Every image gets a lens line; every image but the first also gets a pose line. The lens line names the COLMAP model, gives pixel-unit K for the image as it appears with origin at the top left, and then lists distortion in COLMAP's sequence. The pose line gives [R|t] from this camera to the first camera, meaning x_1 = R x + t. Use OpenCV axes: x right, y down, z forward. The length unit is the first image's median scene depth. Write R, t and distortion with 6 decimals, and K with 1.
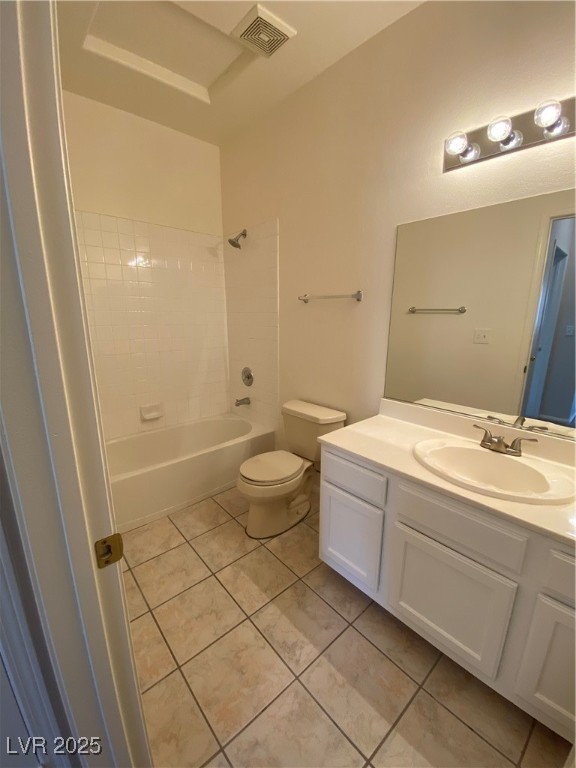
lens RADIAL K [[310.2, 0, 285.9], [0, 310.2, 387.5], [0, 0, 1]] dist [0.023116, -0.021038]
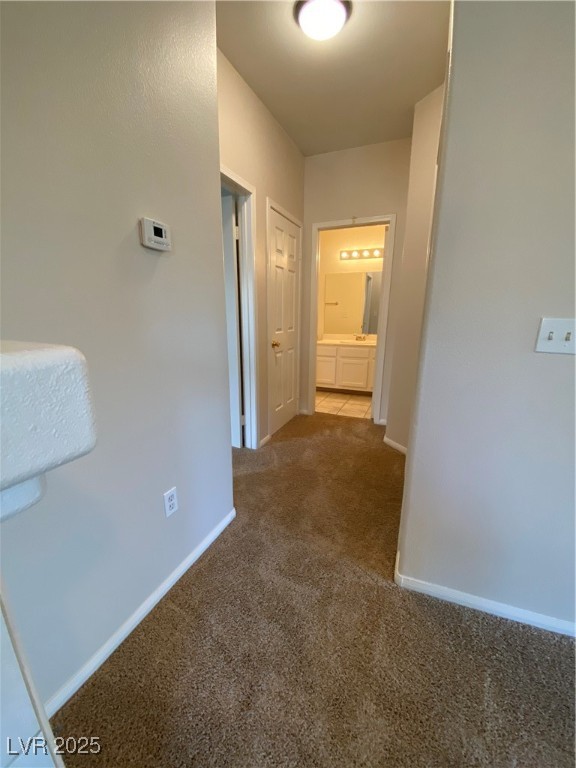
lens RADIAL K [[310.2, 0, 285.9], [0, 310.2, 387.5], [0, 0, 1]] dist [0.023116, -0.021038]
pose [[0.903179, -0.094049, 0.418835, -1.654598], [0.092612, 0.995418, 0.023810, 0.582683], [-0.419155, 0.017284, 0.907750, -1.889601]]
